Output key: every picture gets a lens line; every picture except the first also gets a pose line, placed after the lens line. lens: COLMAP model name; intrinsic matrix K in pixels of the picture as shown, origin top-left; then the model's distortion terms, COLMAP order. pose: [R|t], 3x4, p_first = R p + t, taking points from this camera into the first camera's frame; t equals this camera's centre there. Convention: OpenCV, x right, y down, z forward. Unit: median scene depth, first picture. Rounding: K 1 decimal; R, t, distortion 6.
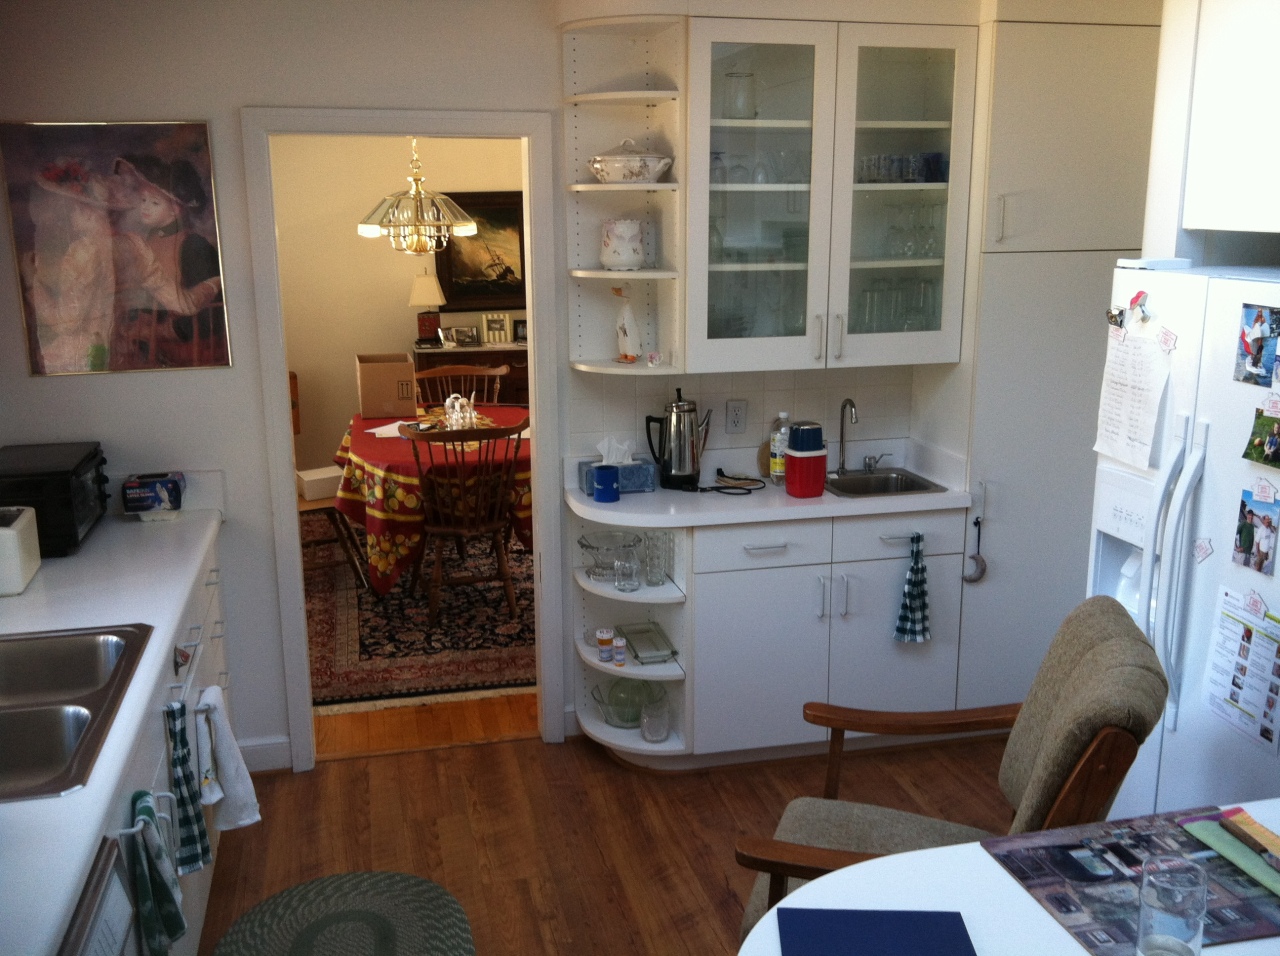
lens RADIAL K [[1198.2, 0, 639.7], [0, 1198.2, 479.1], [0, 0, 1]] dist [0.050485, 0.000000]
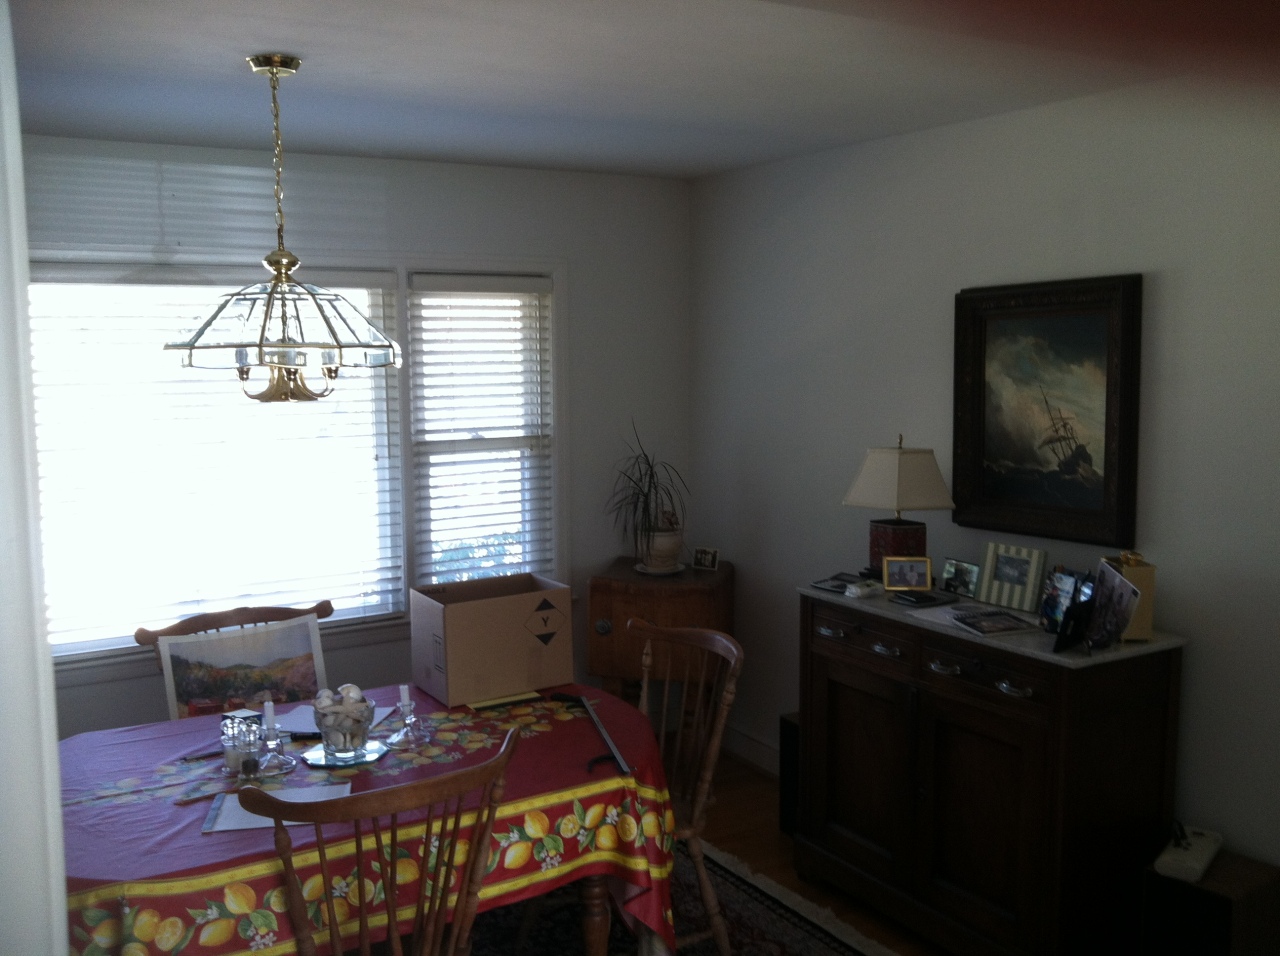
lens RADIAL K [[1198.2, 0, 640.0], [0, 1198.2, 476.3], [0, 0, 1]] dist [0.050485, 0.000000]
pose [[0.326374, 0.106169, -0.939259, 0.255810], [-0.205526, 0.977870, 0.039117, -0.151158], [0.922626, 0.180276, 0.340972, 0.707362]]
